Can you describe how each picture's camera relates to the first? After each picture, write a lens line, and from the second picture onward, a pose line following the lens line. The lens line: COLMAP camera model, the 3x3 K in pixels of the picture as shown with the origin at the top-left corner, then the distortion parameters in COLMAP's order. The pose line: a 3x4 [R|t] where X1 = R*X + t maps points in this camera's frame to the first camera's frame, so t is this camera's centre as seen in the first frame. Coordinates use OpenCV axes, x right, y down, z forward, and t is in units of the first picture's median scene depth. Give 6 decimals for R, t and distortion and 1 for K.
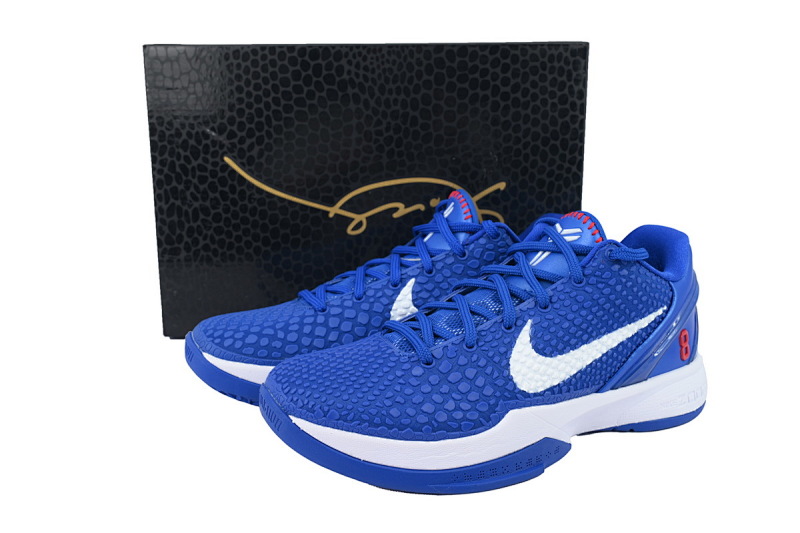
lens RADIAL K [[741.3, 0, 400.0], [0, 741.3, 266.5], [0, 0, 1]] dist [-0.065186, -0.007637]
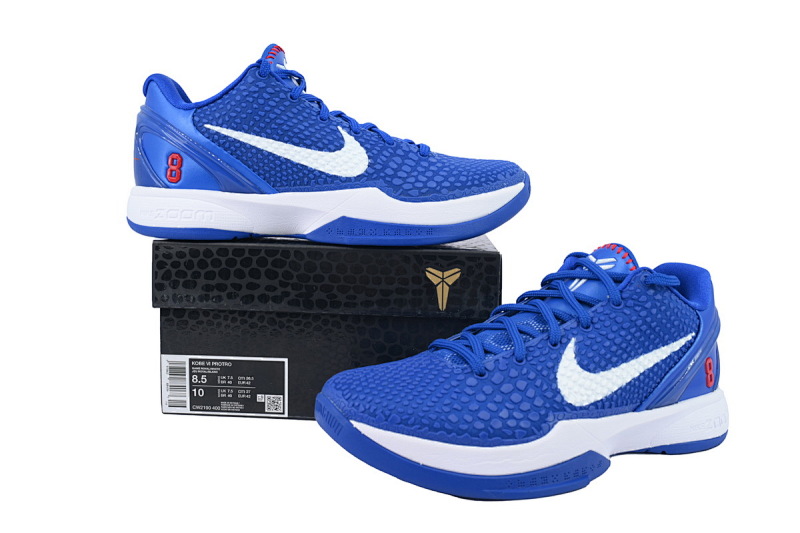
lens RADIAL K [[741.3, 0, 400.0], [0, 741.3, 266.5], [0, 0, 1]] dist [-0.065186, -0.007637]
pose [[0.998586, 0.027756, 0.045334, -0.123829], [-0.022323, 0.992971, -0.116230, 0.099306], [-0.048242, 0.115054, 0.992187, -0.047689]]
